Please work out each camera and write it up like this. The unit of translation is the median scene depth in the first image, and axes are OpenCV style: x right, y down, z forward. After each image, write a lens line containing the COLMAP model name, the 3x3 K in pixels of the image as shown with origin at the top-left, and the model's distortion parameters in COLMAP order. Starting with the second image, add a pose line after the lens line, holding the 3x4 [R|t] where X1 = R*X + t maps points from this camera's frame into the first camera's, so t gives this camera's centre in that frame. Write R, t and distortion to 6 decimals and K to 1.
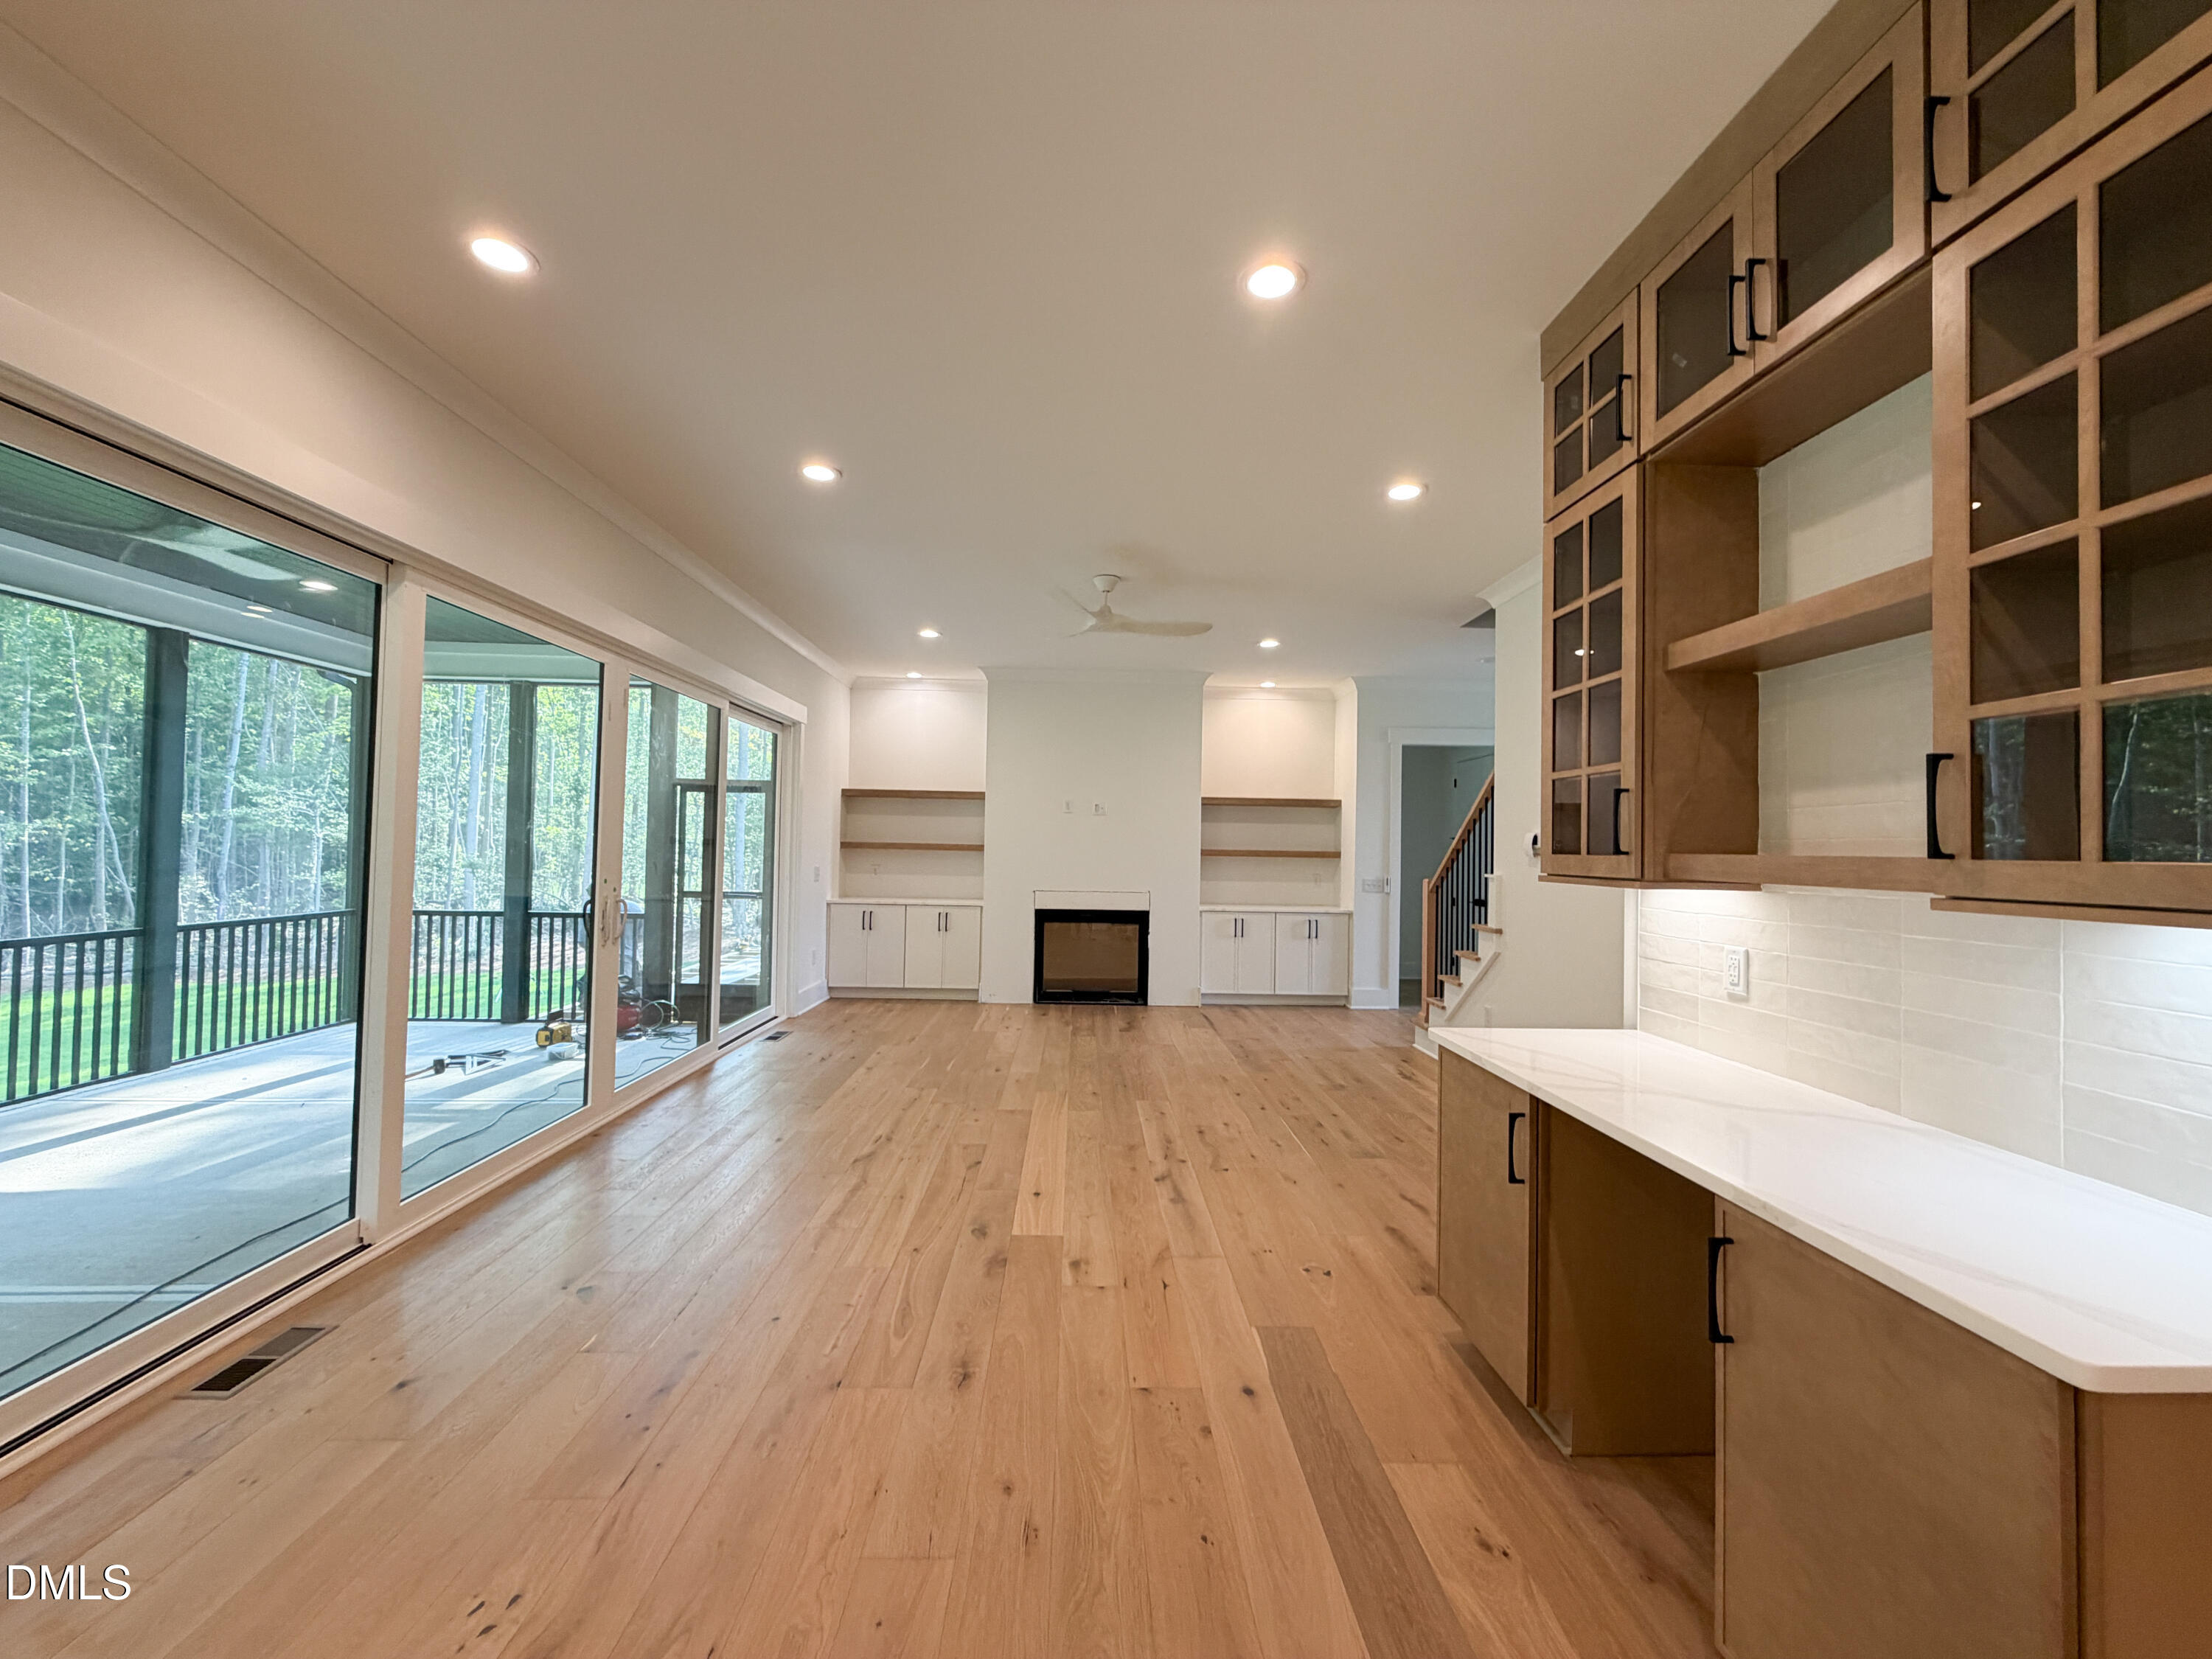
lens RADIAL K [[882.1, 0, 1102.4], [0, 882.1, 823.6], [0, 0, 1]] dist [-0.000716, 0.000173]
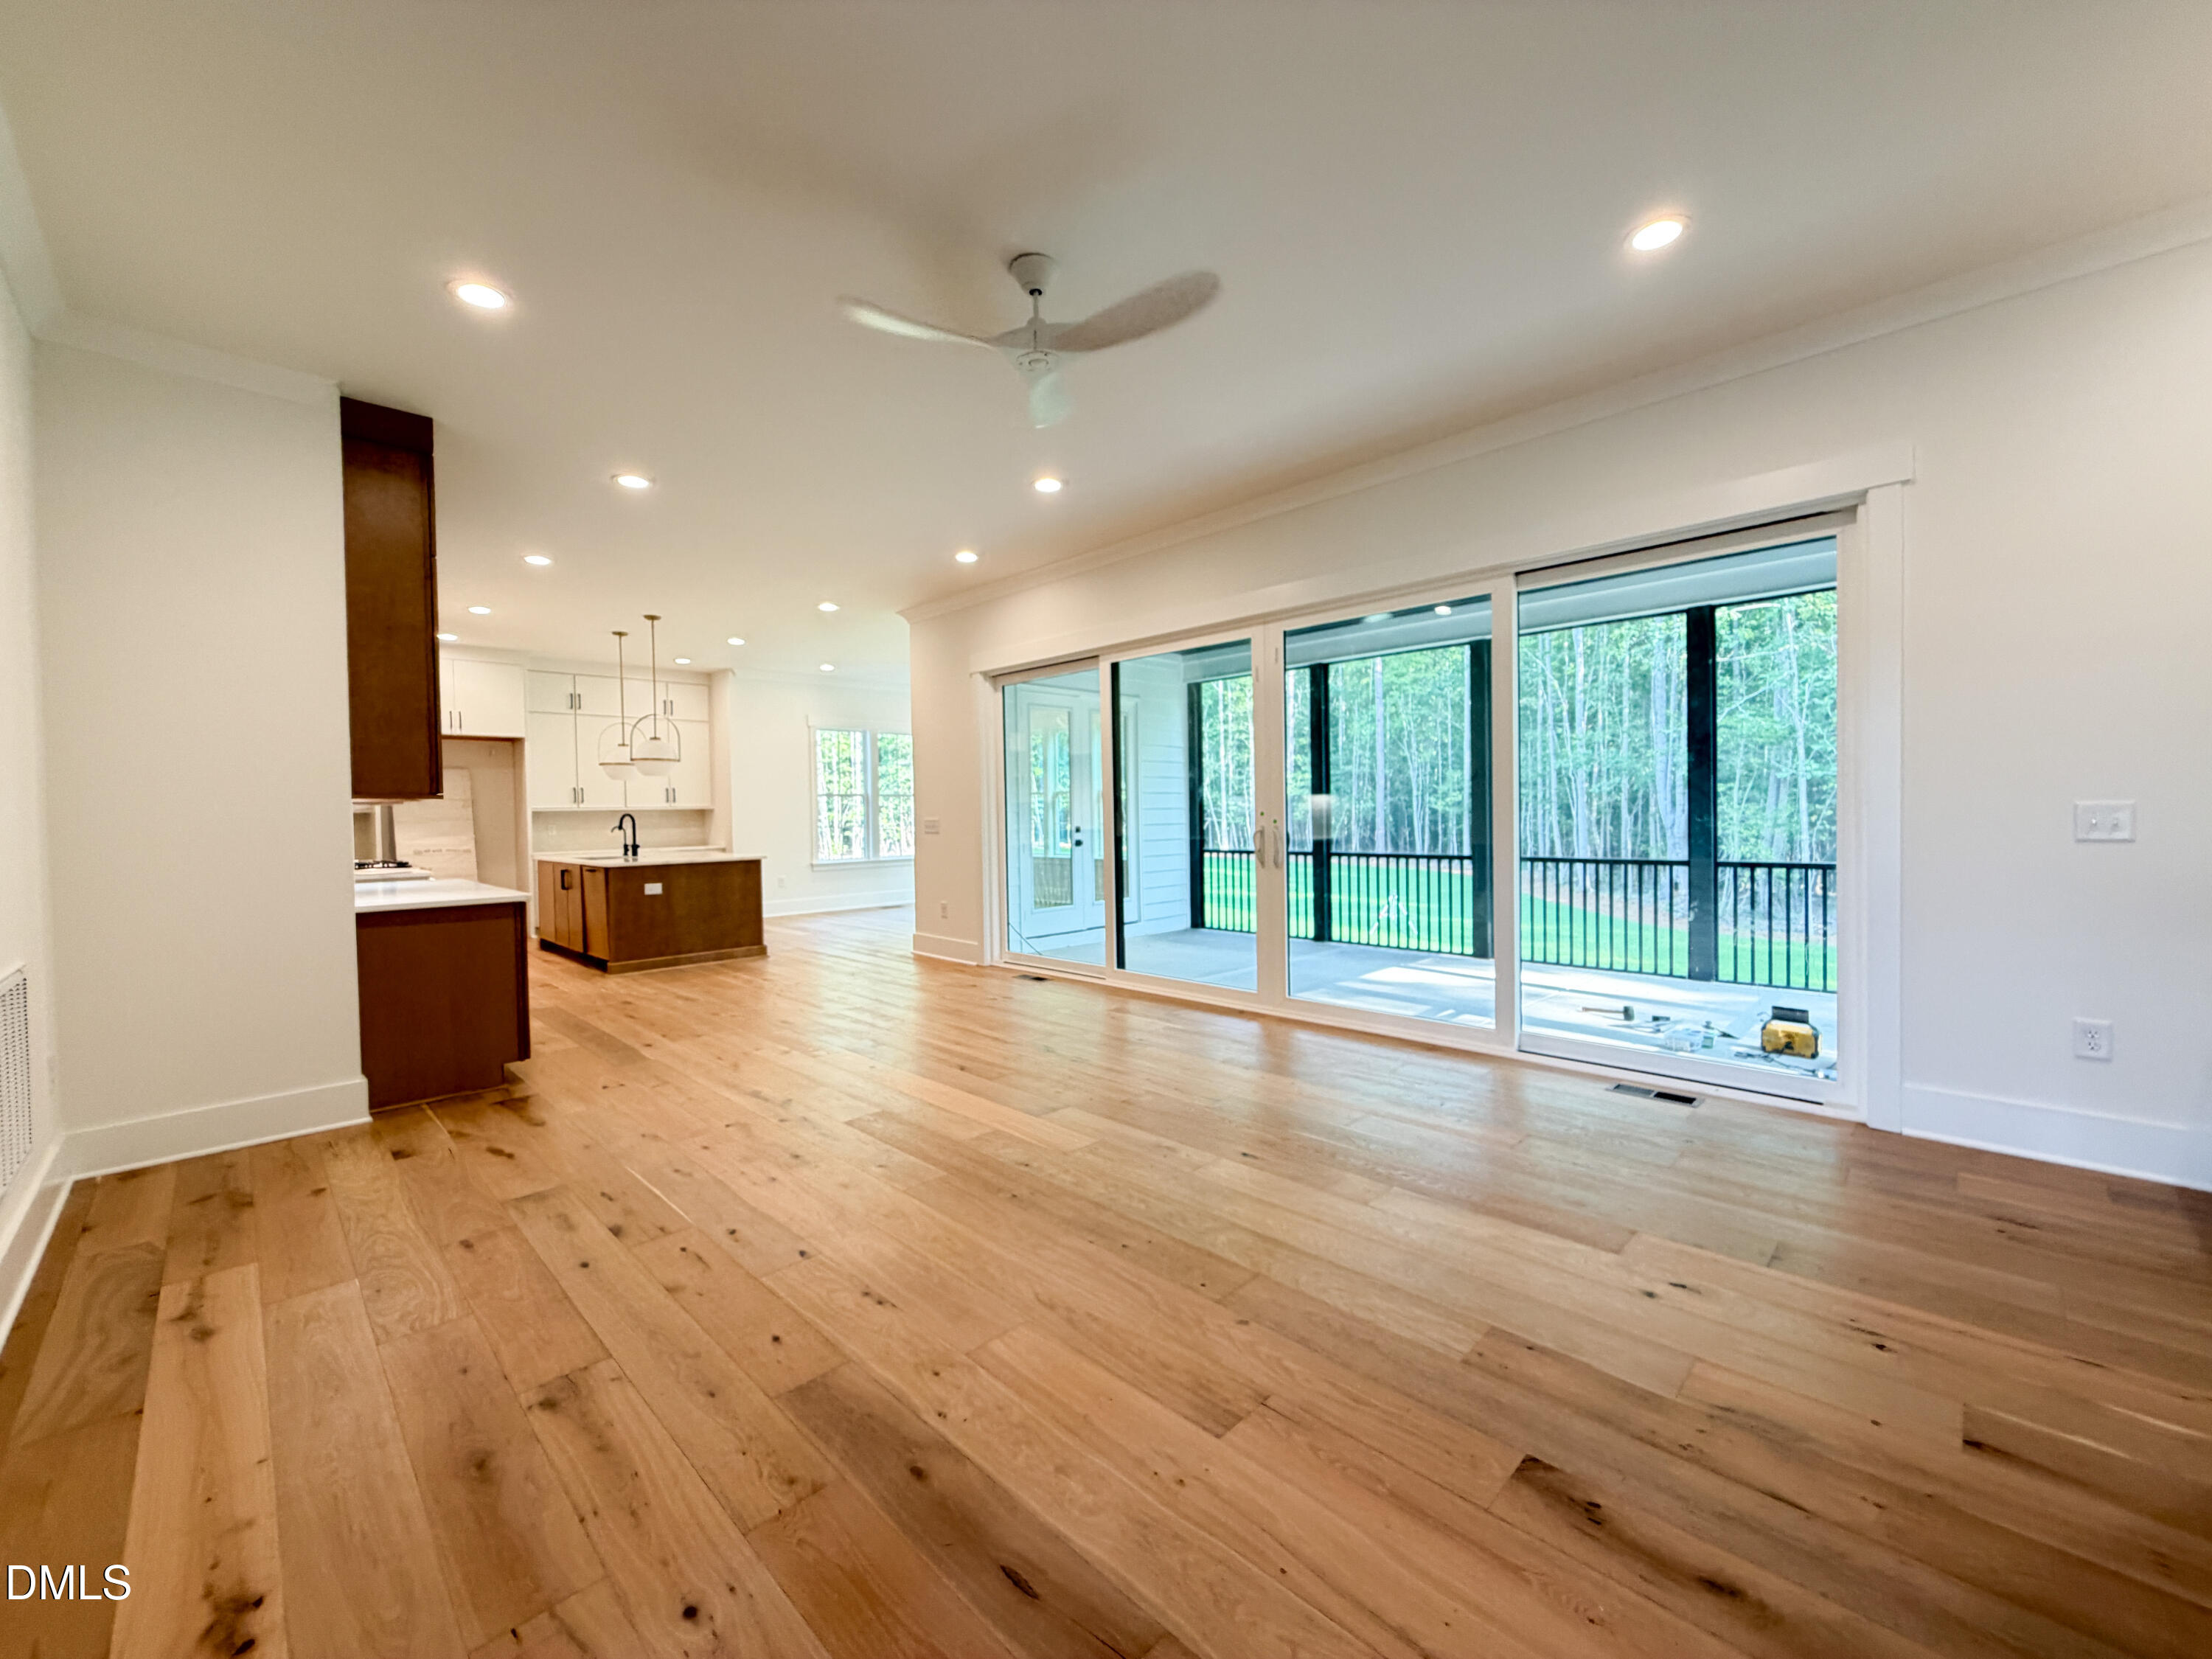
lens RADIAL K [[882.1, 0, 1105.1], [0, 882.1, 828.2], [0, 0, 1]] dist [-0.000716, 0.000173]
pose [[-0.725842, 0.007004, -0.687826, 0.264219], [0.022519, 0.999654, -0.013585, 0.058965], [0.687493, -0.025350, -0.725749, 1.061611]]
